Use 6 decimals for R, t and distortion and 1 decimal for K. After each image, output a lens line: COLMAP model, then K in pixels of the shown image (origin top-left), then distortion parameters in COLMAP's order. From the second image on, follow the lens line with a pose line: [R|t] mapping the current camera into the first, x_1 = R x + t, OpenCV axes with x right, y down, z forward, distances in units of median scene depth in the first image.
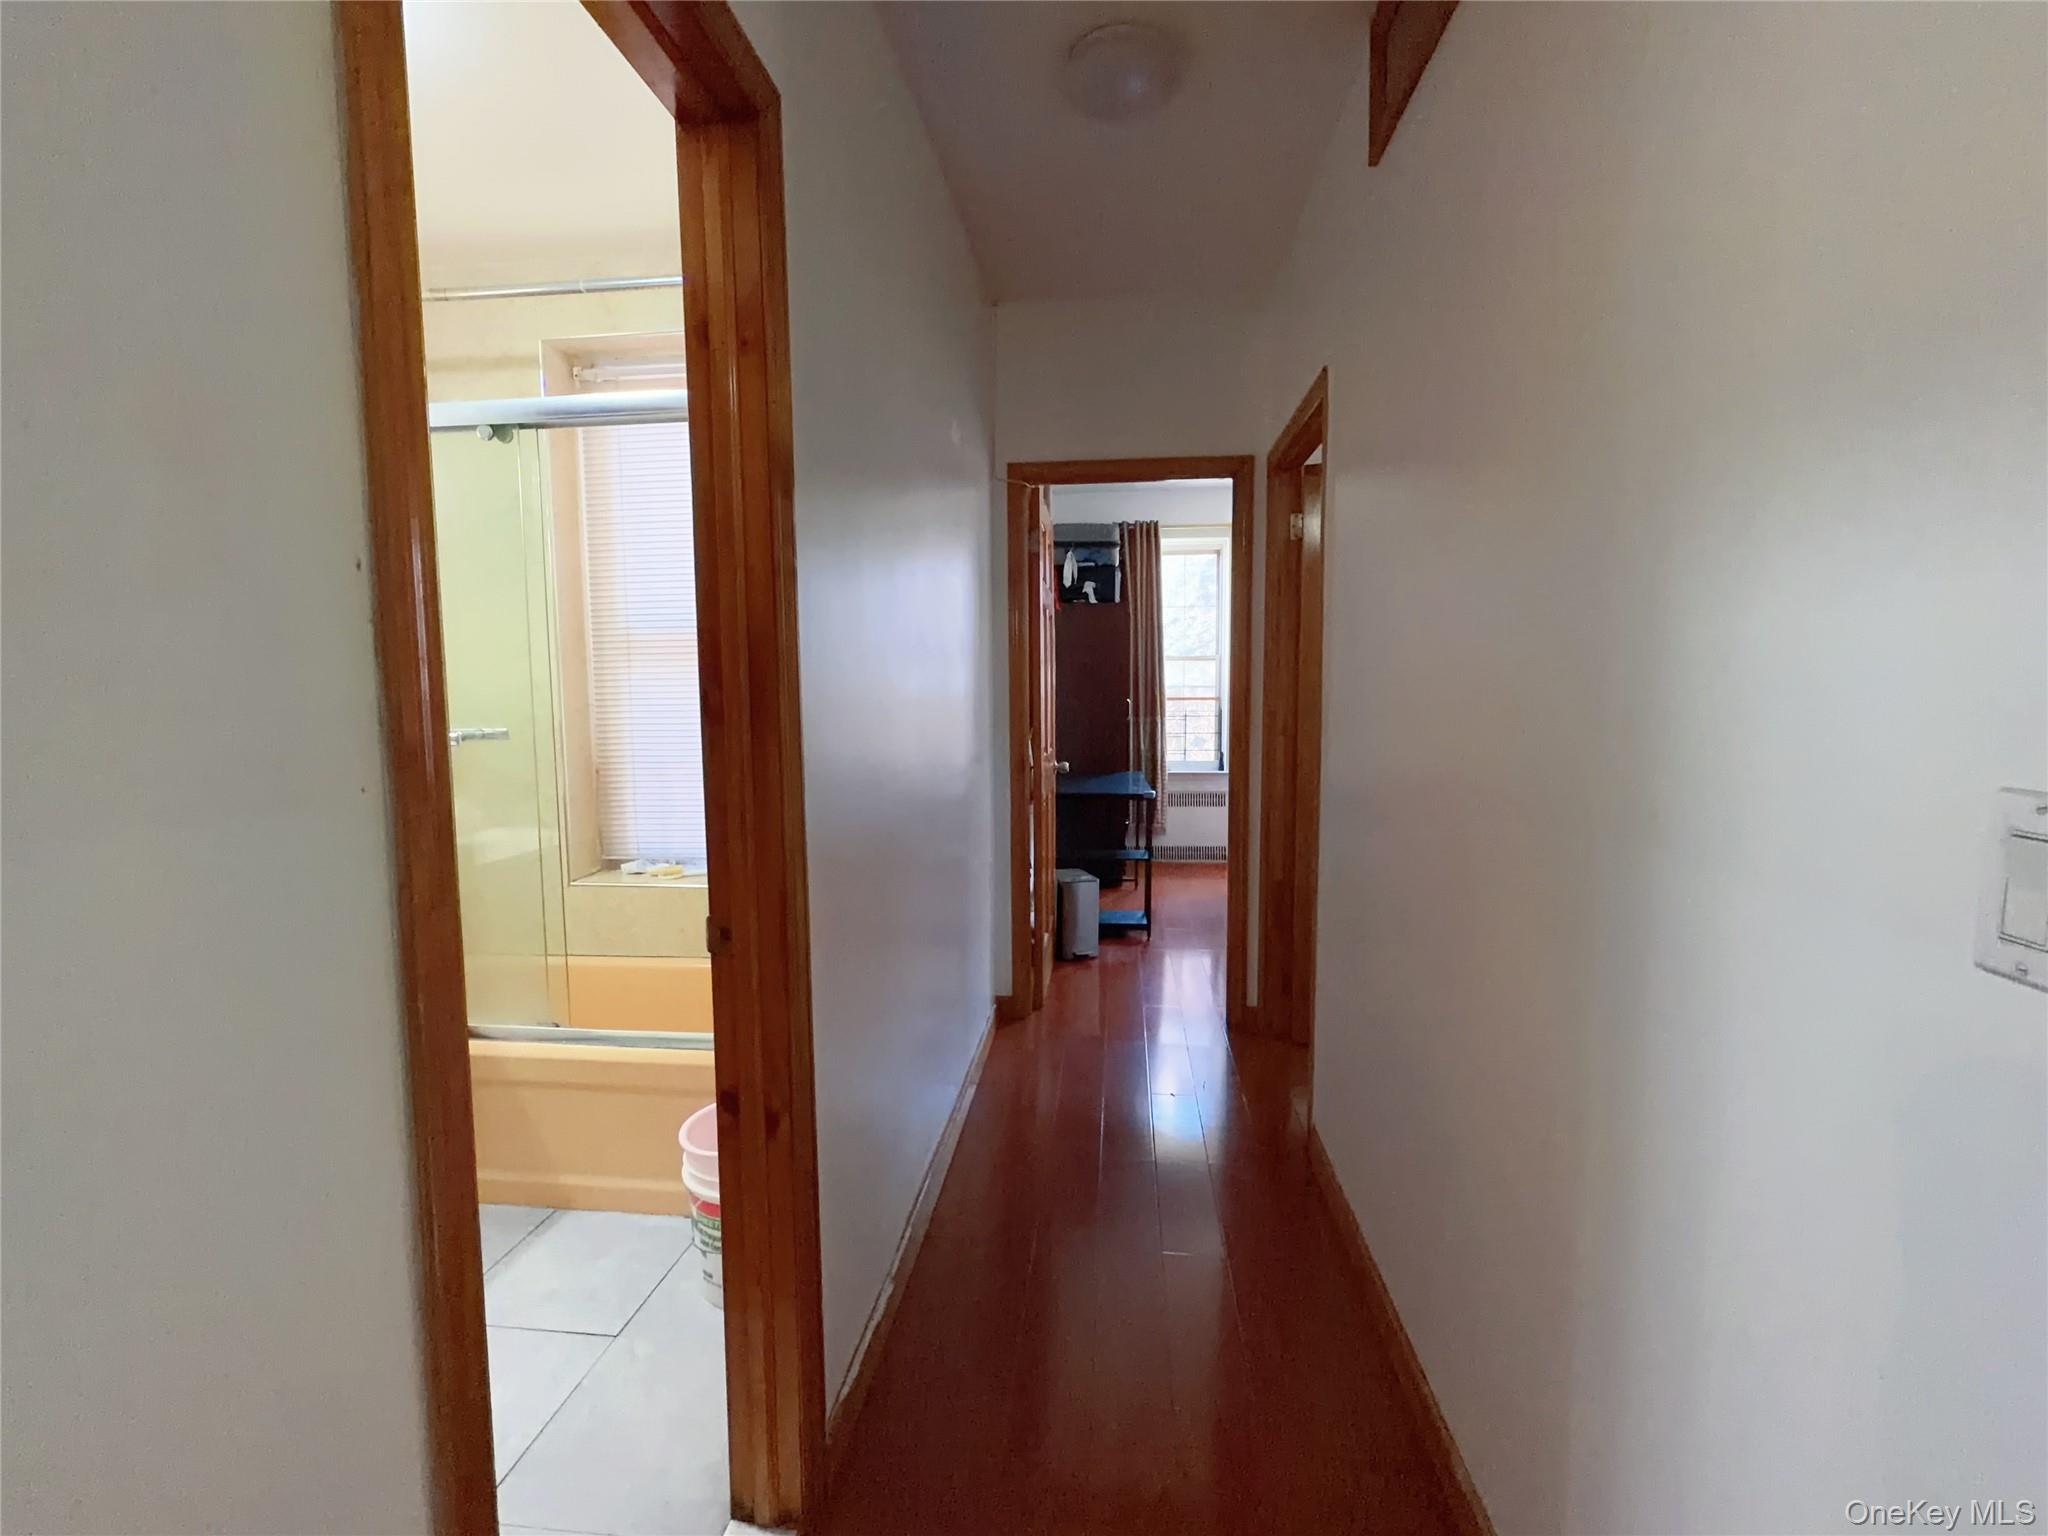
lens RADIAL K [[904.1, 0, 1035.6], [0, 904.1, 750.9], [0, 0, 1]] dist [0.000984, 0.000204]
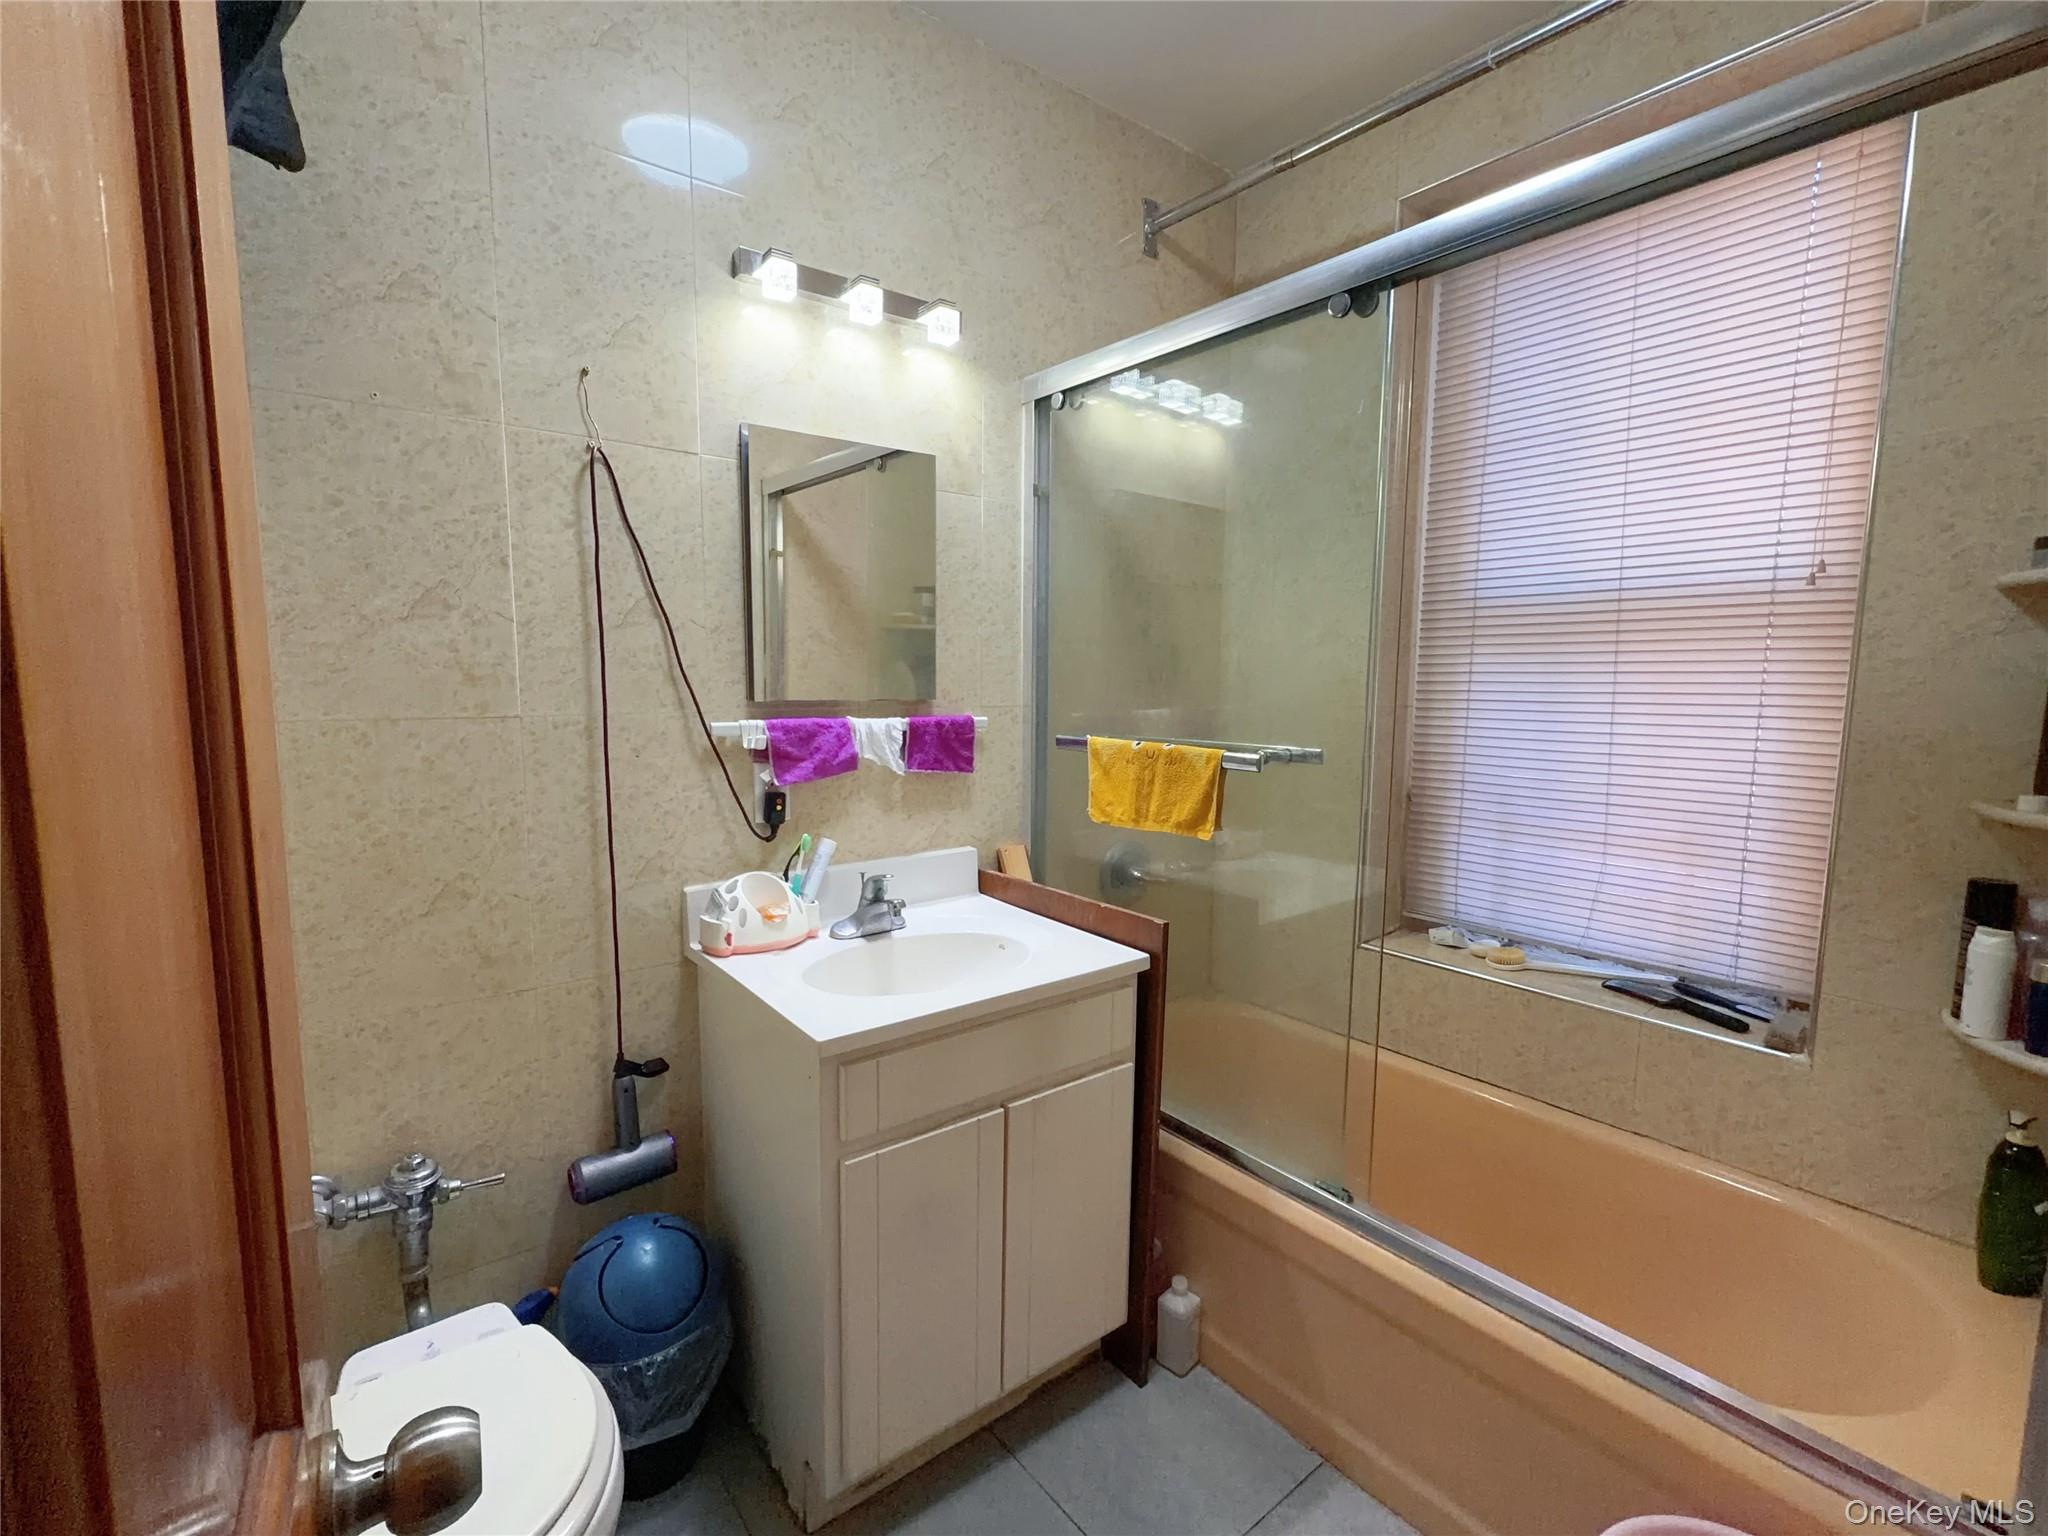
lens RADIAL K [[904.1, 0, 1024.8], [0, 904.1, 756.9], [0, 0, 1]] dist [0.000984, 0.000204]
pose [[0.701608, 0.099051, -0.705645, -0.210361], [-0.074664, 0.995059, 0.065439, -0.038292], [0.708640, 0.006774, 0.705538, 0.290572]]
